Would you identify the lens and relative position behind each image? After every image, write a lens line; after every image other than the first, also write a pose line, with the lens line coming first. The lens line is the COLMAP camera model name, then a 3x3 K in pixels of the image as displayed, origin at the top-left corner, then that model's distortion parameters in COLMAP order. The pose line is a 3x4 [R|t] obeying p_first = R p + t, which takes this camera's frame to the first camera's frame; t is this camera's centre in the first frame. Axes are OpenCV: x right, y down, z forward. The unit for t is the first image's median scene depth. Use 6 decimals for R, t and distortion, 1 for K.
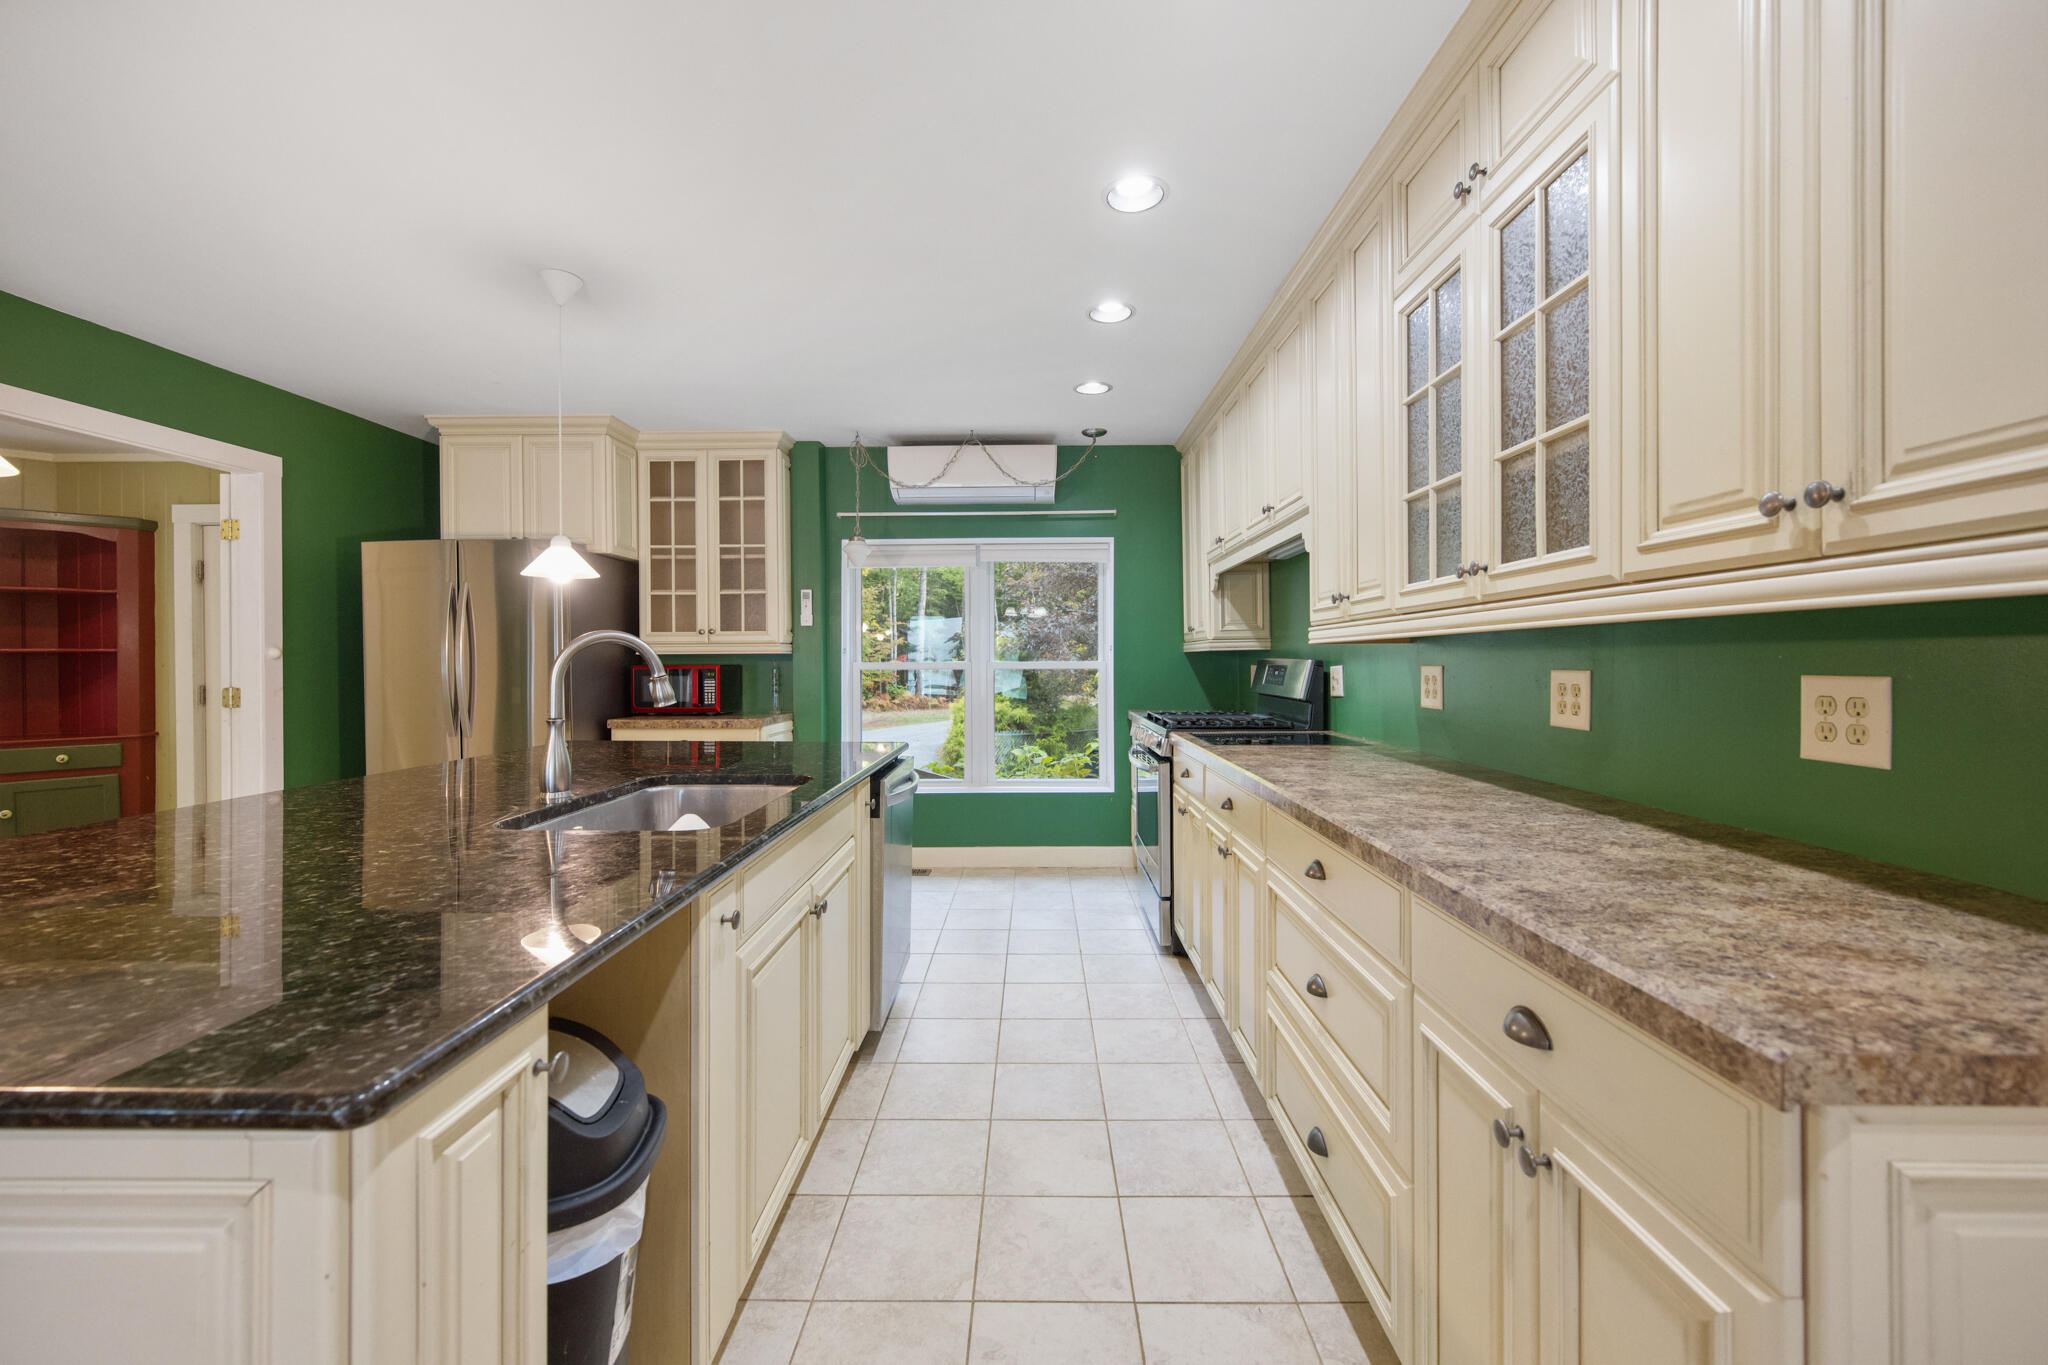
lens RADIAL K [[816.6, 0, 1024.0], [0, 816.6, 682.5], [0, 0, 1]] dist [0.001128, 0.000080]
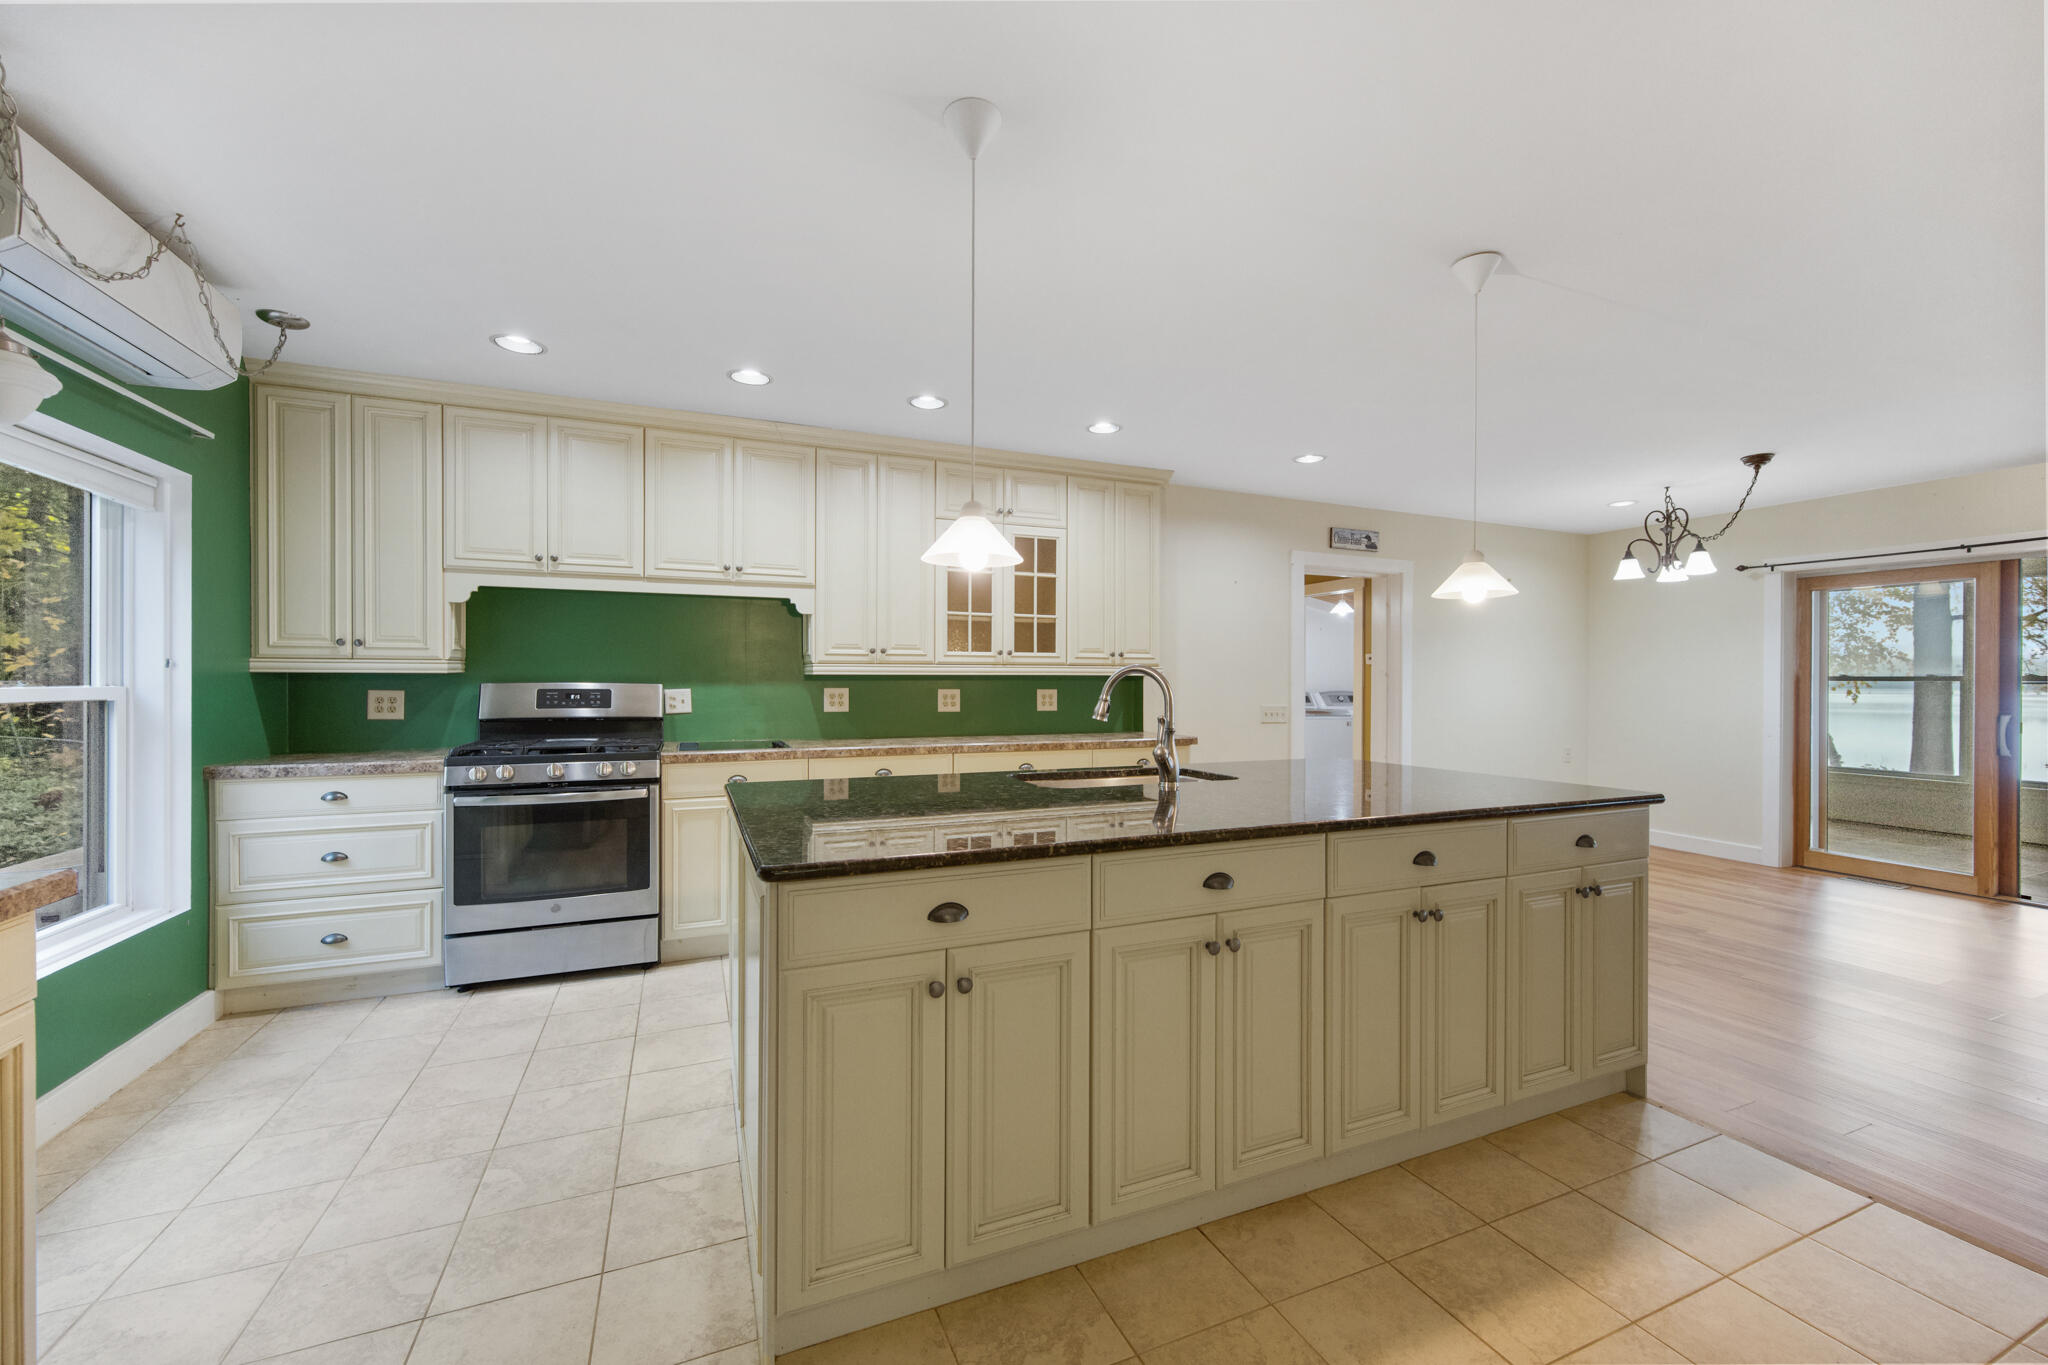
lens RADIAL K [[816.6, 0, 1024.0], [0, 816.6, 682.5], [0, 0, 1]] dist [0.001128, 0.000080]
pose [[-0.401515, -0.004959, 0.915839, -0.717723], [0.019812, 0.999704, 0.014099, -0.027122], [-0.915638, 0.023806, -0.401298, 0.742479]]
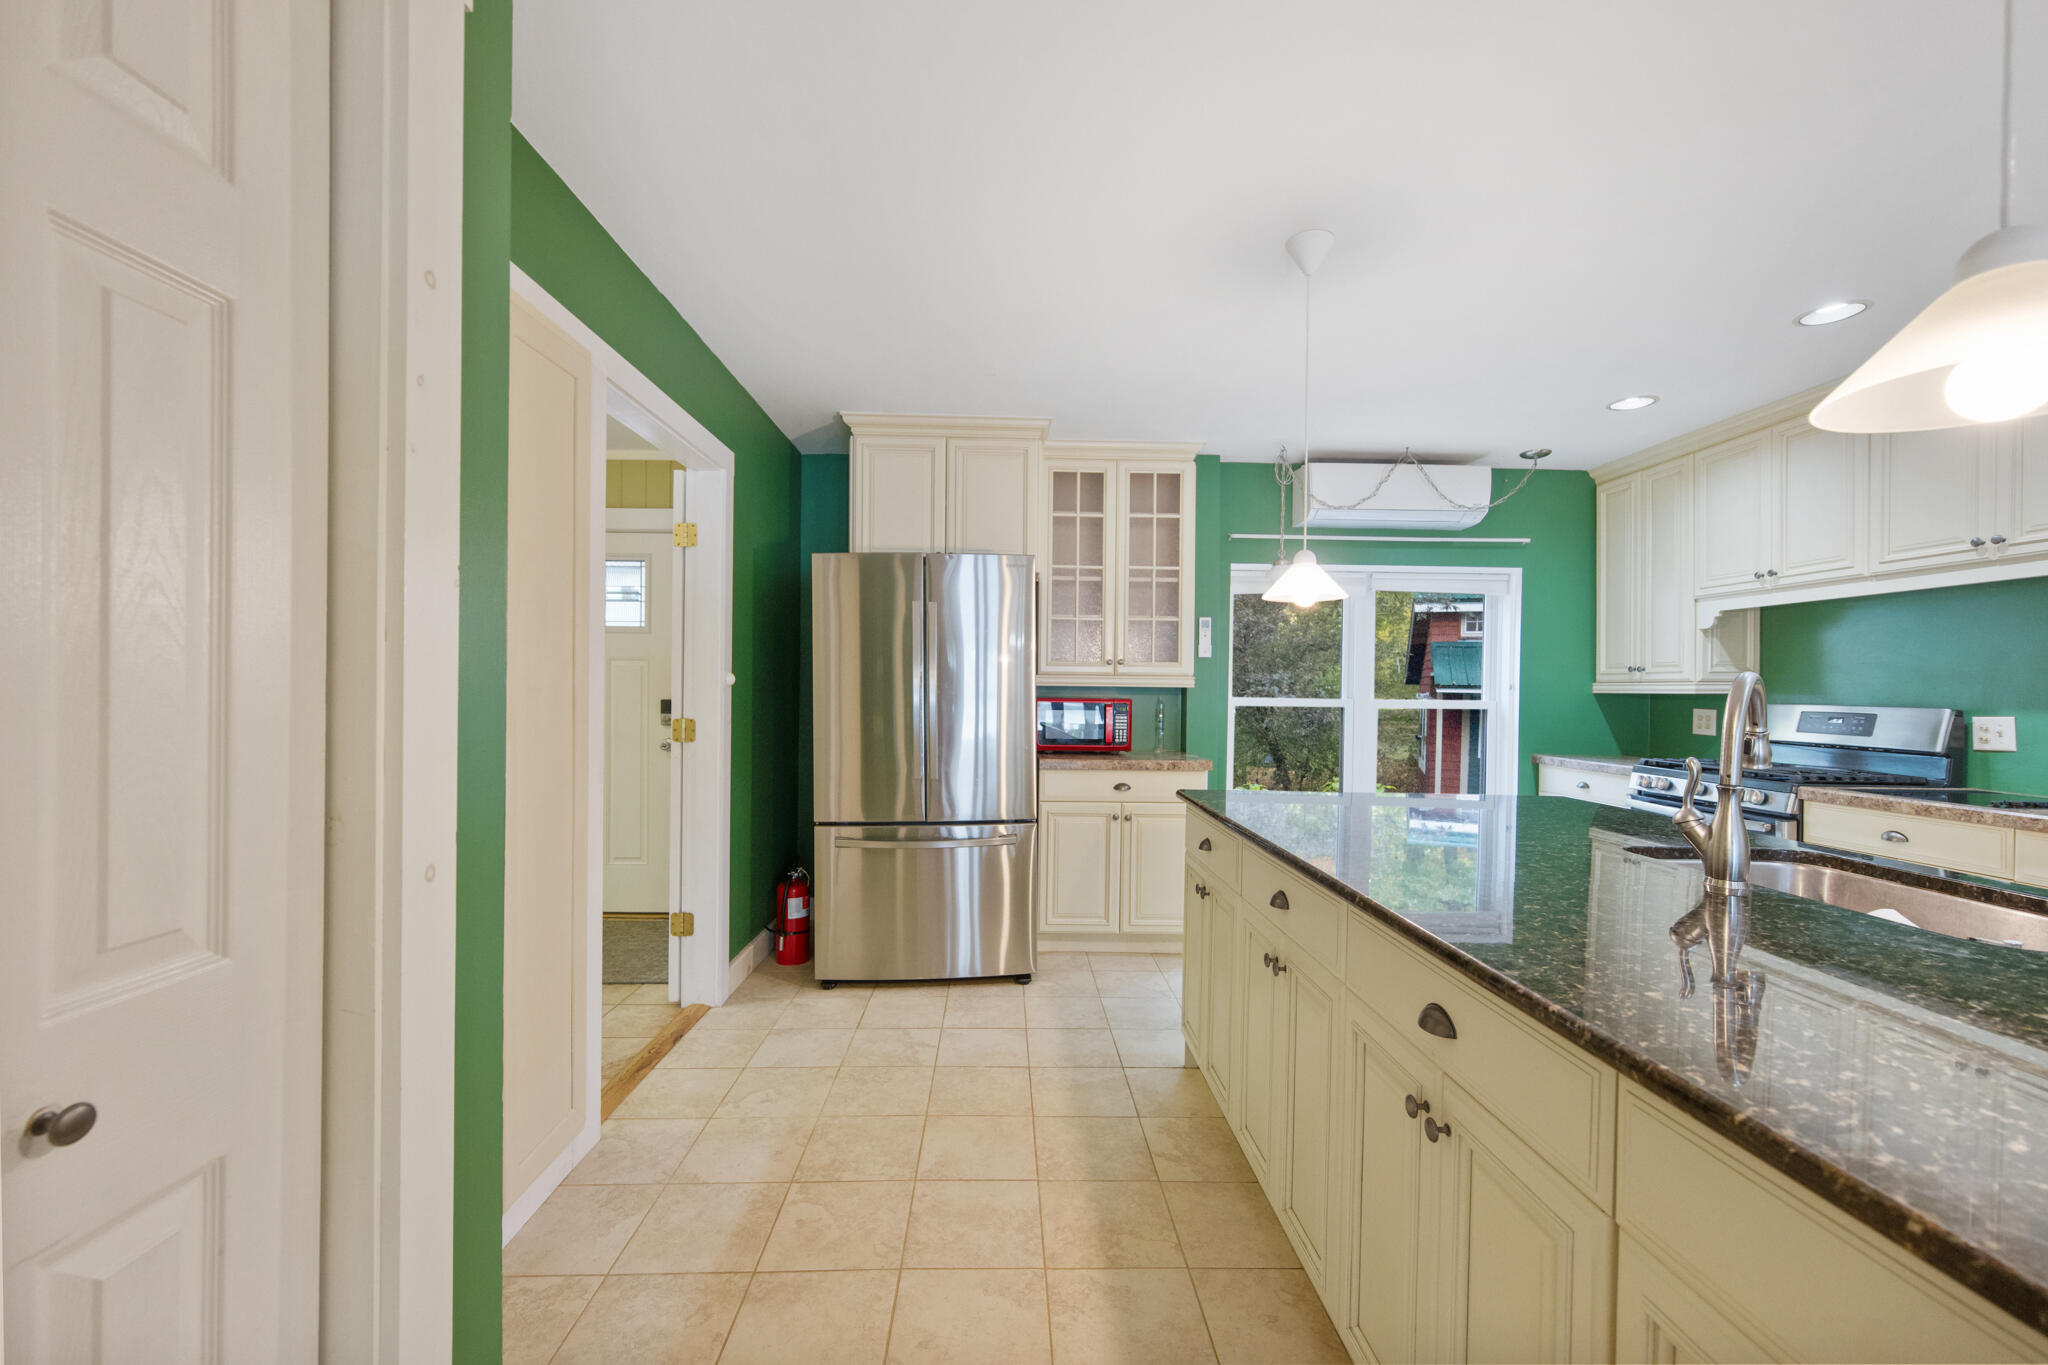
lens RADIAL K [[825.8, 0, 1028.1], [0, 825.8, 693.8], [0, 0, 1]] dist [0.002718, 0.000043]
pose [[0.998883, 0.016802, 0.044162, -0.524355], [-0.015864, 0.999643, -0.021499, -0.006218], [-0.044507, 0.020775, 0.998793, 0.096747]]
